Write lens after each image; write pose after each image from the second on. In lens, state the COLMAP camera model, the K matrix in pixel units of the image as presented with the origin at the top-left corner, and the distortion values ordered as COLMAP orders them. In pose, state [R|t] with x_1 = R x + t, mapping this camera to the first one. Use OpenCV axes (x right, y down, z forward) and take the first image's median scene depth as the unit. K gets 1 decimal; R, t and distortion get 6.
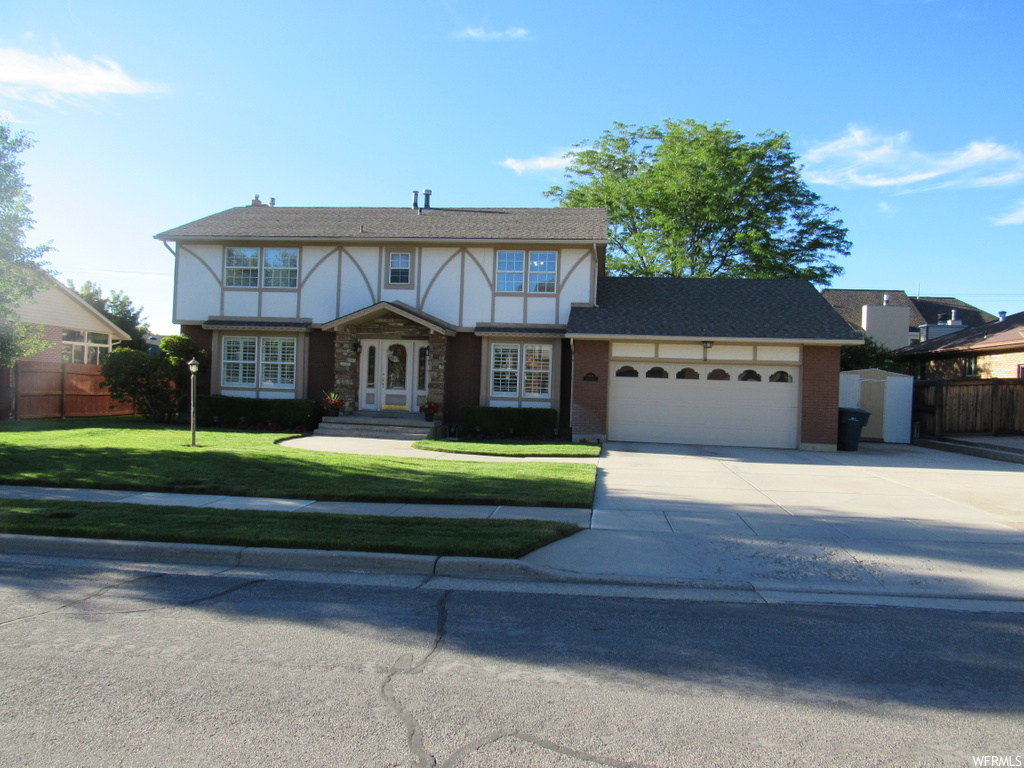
lens RADIAL K [[751.2, 0, 511.5], [0, 751.2, 382.8], [0, 0, 1]] dist [-0.044463, 0.007855]
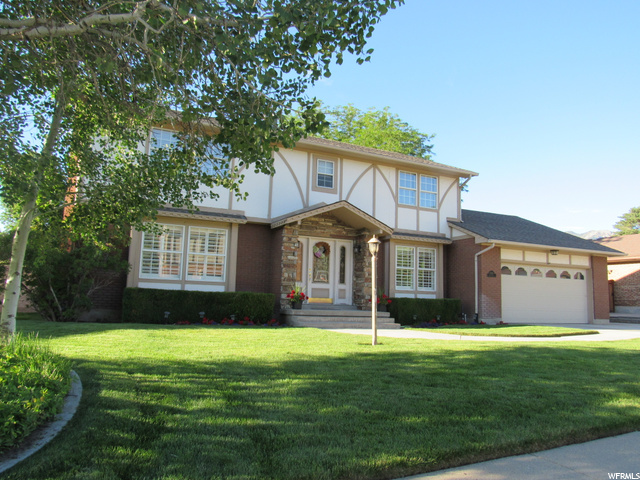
lens RADIAL K [[482.5, 0, 320.3], [0, 482.5, 241.6], [0, 0, 1]] dist [-0.041314, 0.004969]
pose [[0.837646, 0.057609, 0.543167, -0.540306], [-0.003530, 0.994973, -0.100084, 0.018769], [-0.546202, 0.081917, 0.833638, 0.417738]]
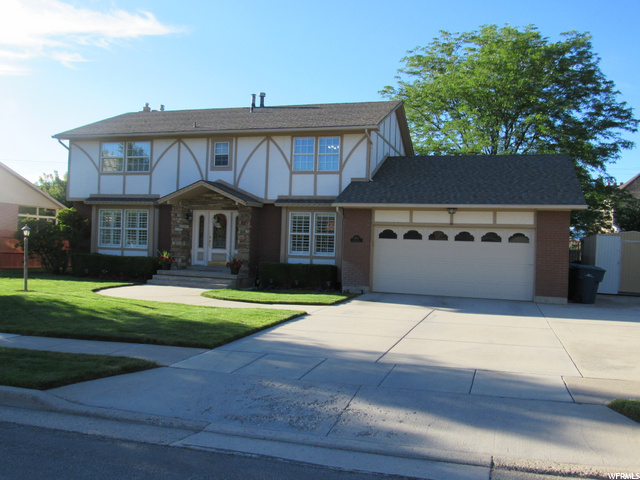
lens RADIAL K [[582.9, 0, 318.4], [0, 582.9, 236.8], [0, 0, 1]] dist [-0.046992, 0.000000]
pose [[0.982115, -0.003689, -0.188245, 0.199921], [0.001121, 0.999905, -0.013745, 0.001693], [0.188278, 0.013288, 0.982026, 0.060090]]
